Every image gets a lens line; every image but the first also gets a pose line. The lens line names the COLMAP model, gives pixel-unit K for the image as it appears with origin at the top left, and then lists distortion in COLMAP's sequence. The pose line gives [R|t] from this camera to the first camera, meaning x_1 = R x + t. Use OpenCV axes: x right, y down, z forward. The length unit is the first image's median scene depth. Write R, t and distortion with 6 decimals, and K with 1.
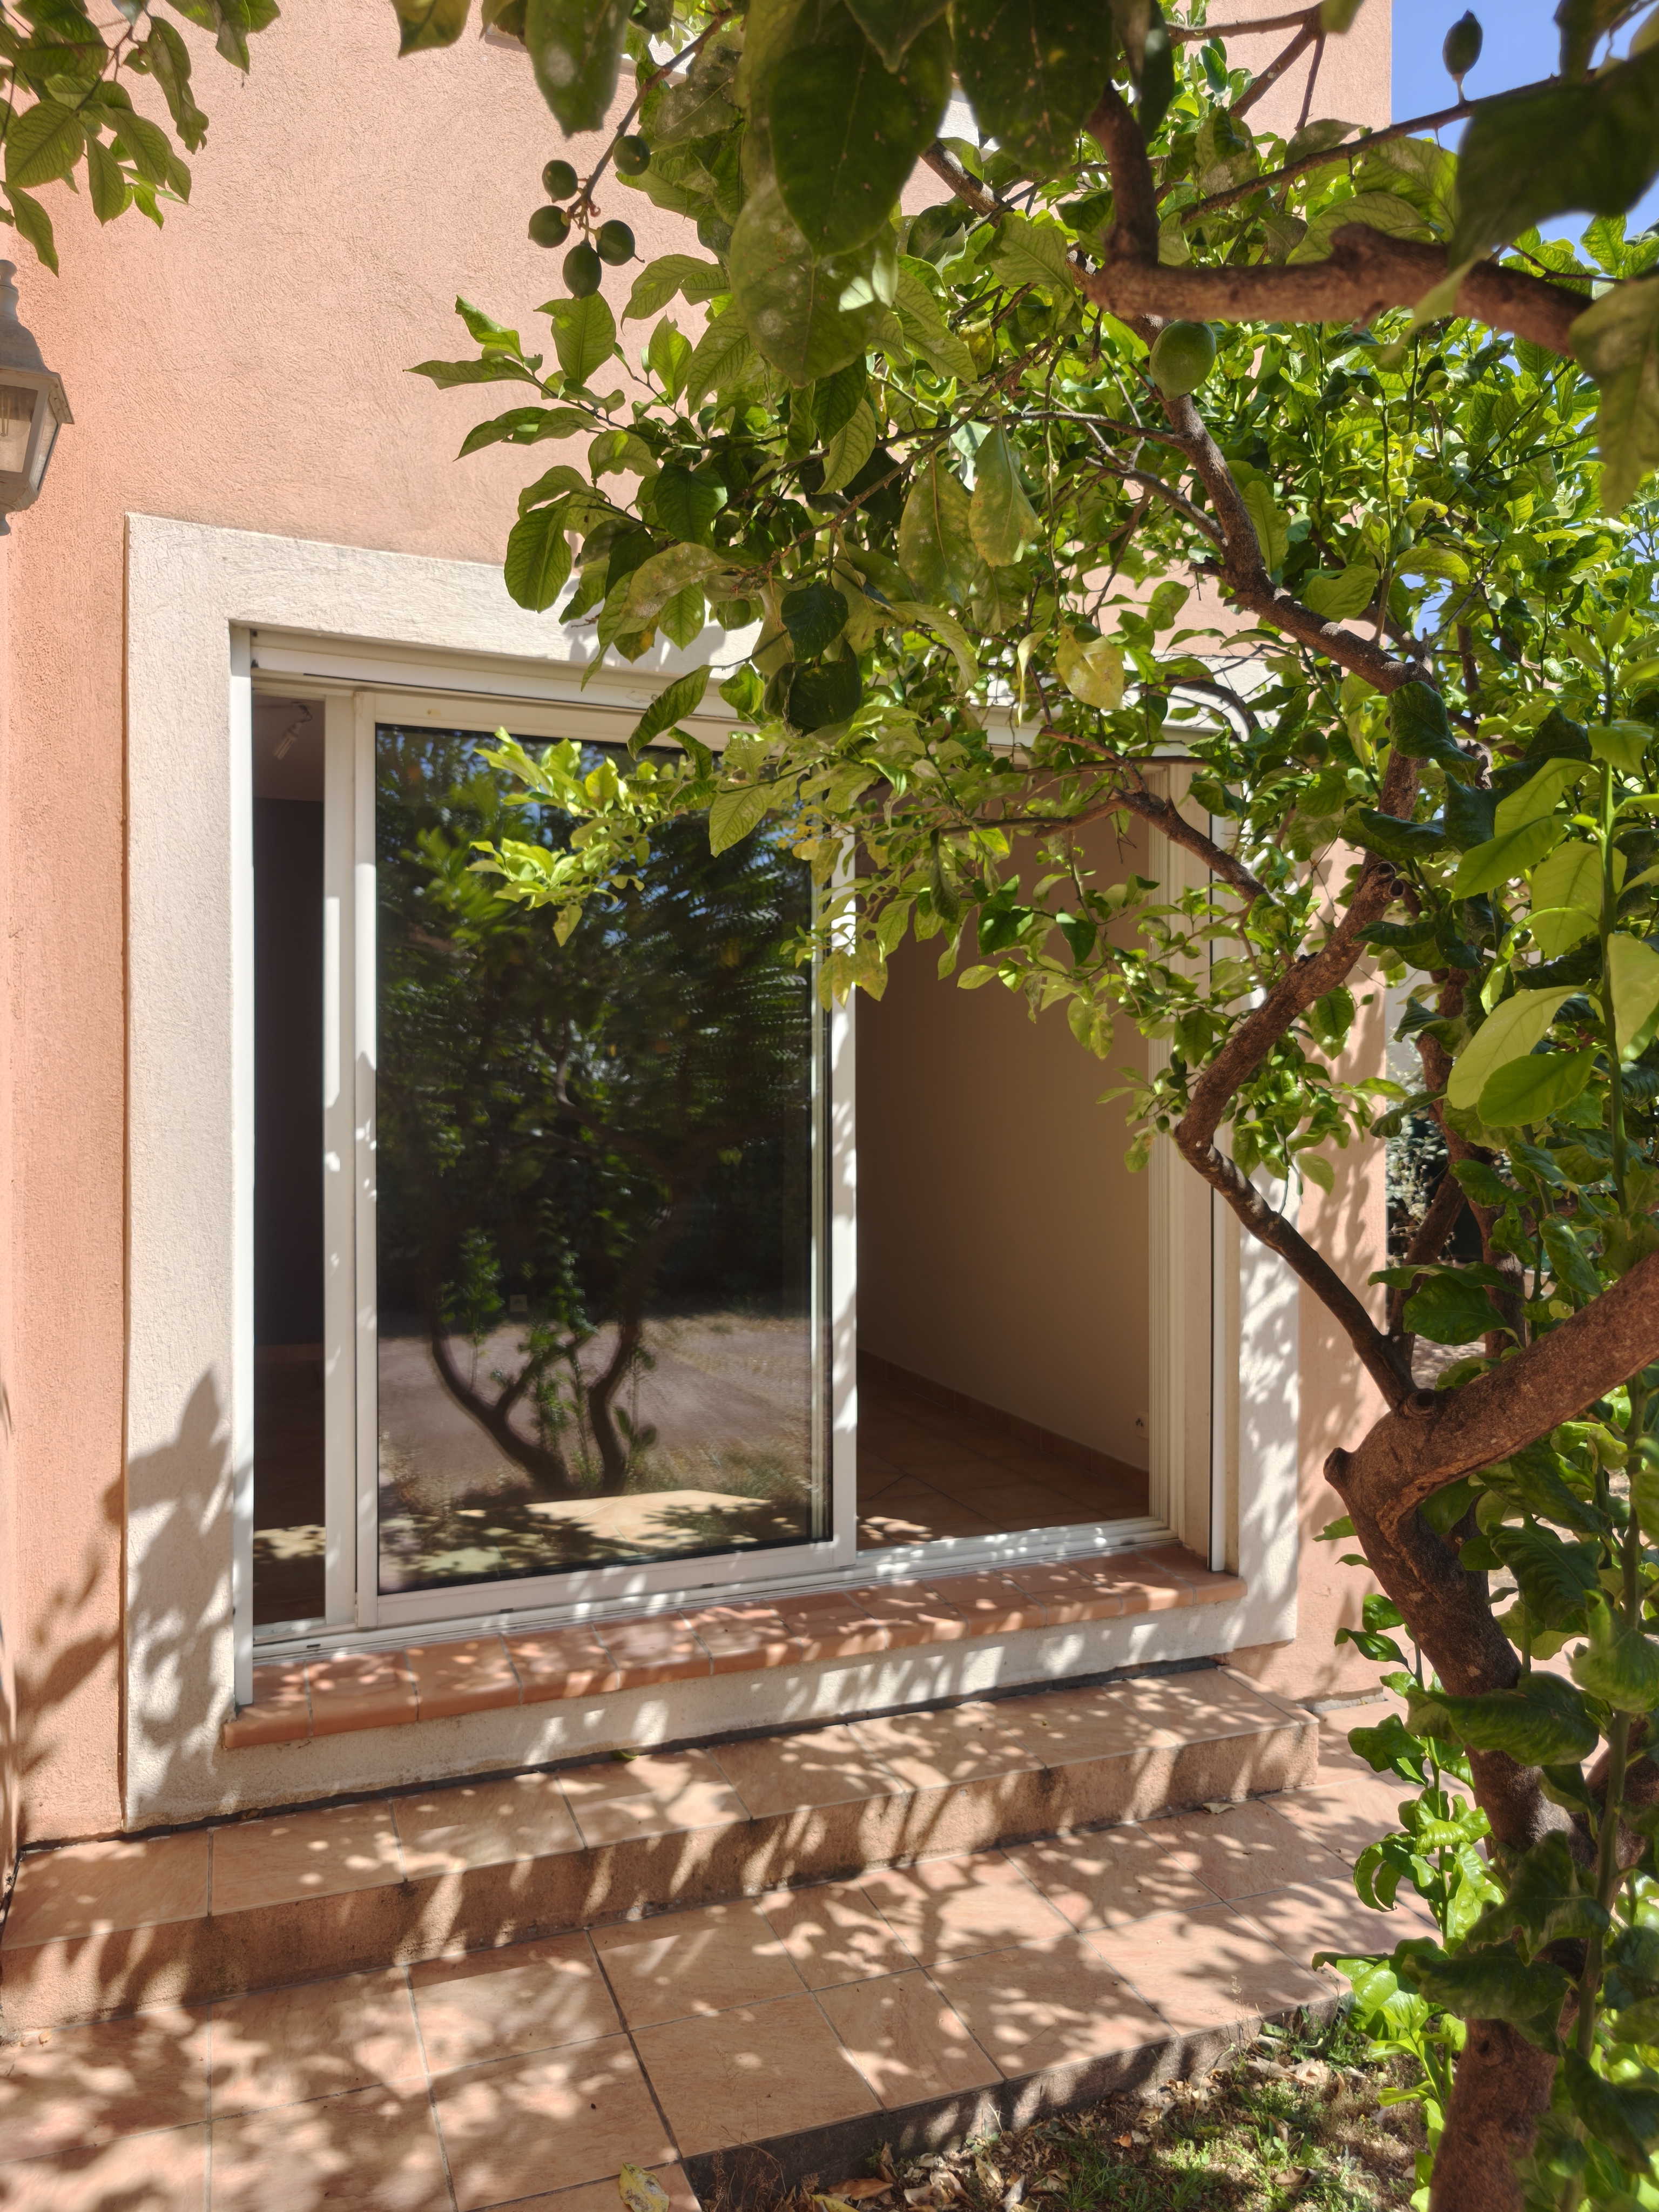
lens RADIAL K [[1494.2, 0, 789.2], [0, 1494.2, 1096.7], [0, 0, 1]] dist [-0.007381, -0.003032]
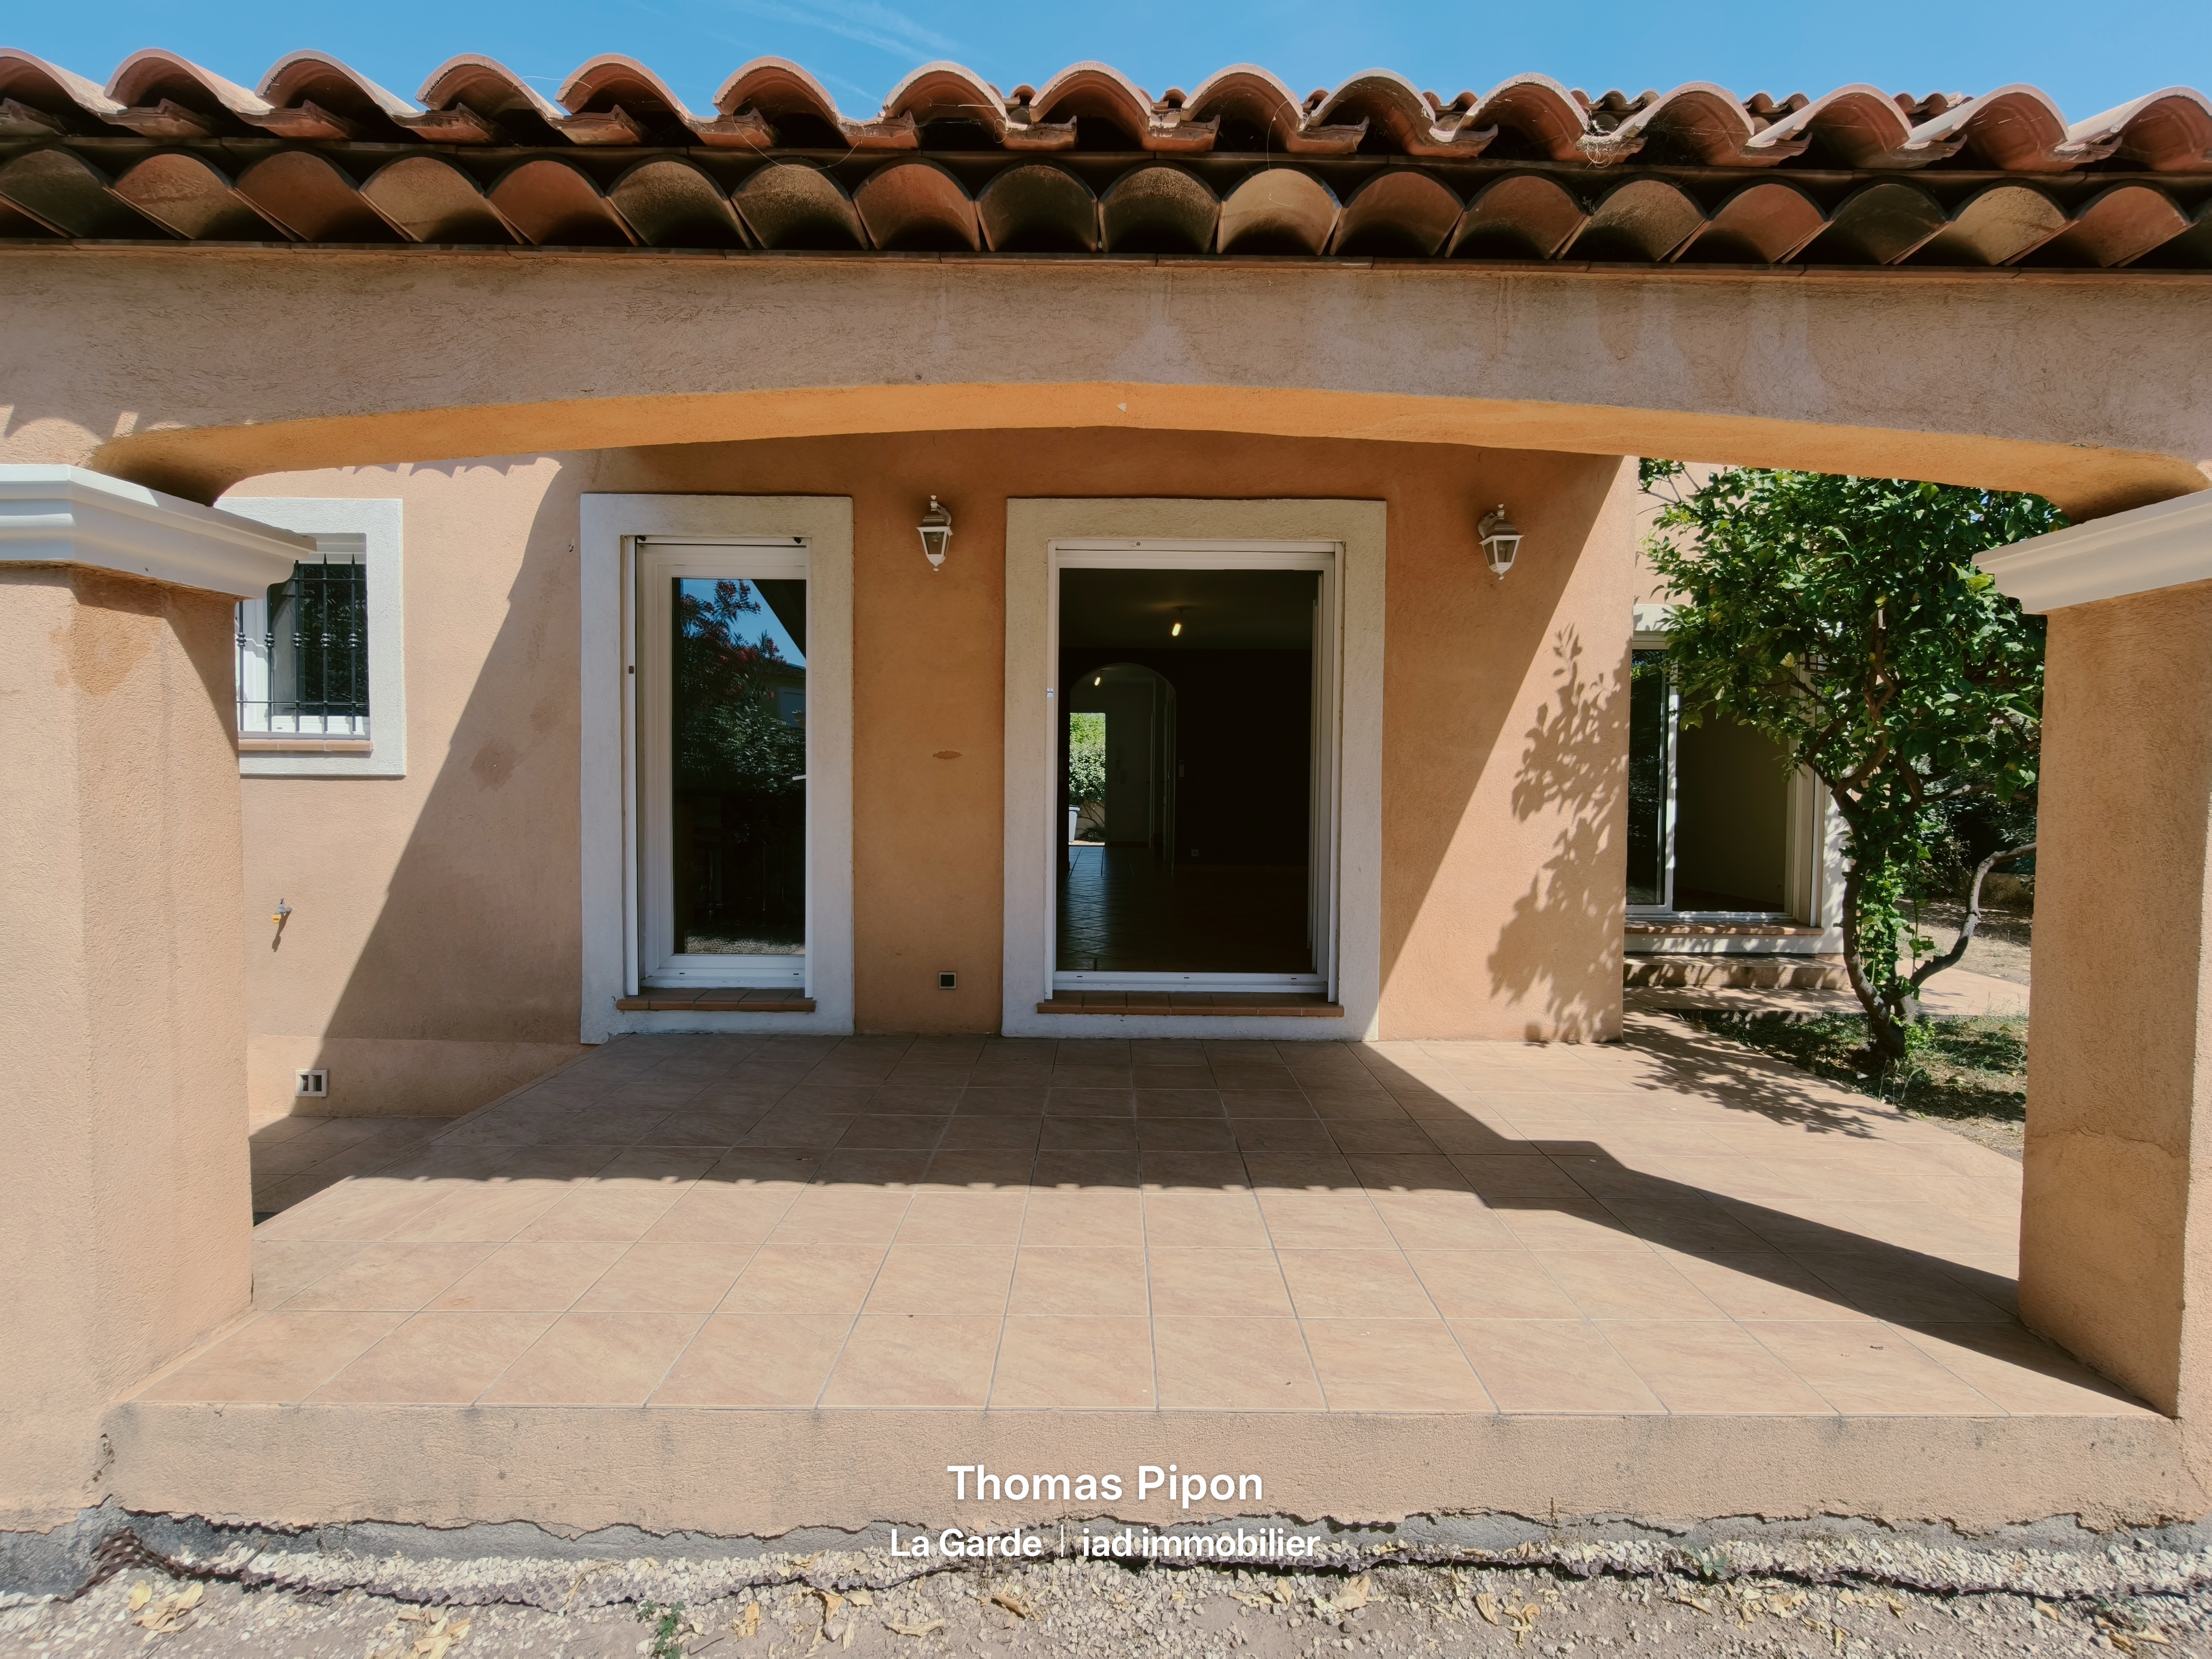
lens RADIAL K [[994.5, 0, 1116.9], [0, 994.5, 815.0], [0, 0, 1]] dist [0.002396, 0.001073]
pose [[0.942706, 0.020733, -0.332979, -0.390529], [-0.012277, 0.999547, 0.027481, 0.079273], [0.333398, -0.021819, 0.942534, -1.431227]]
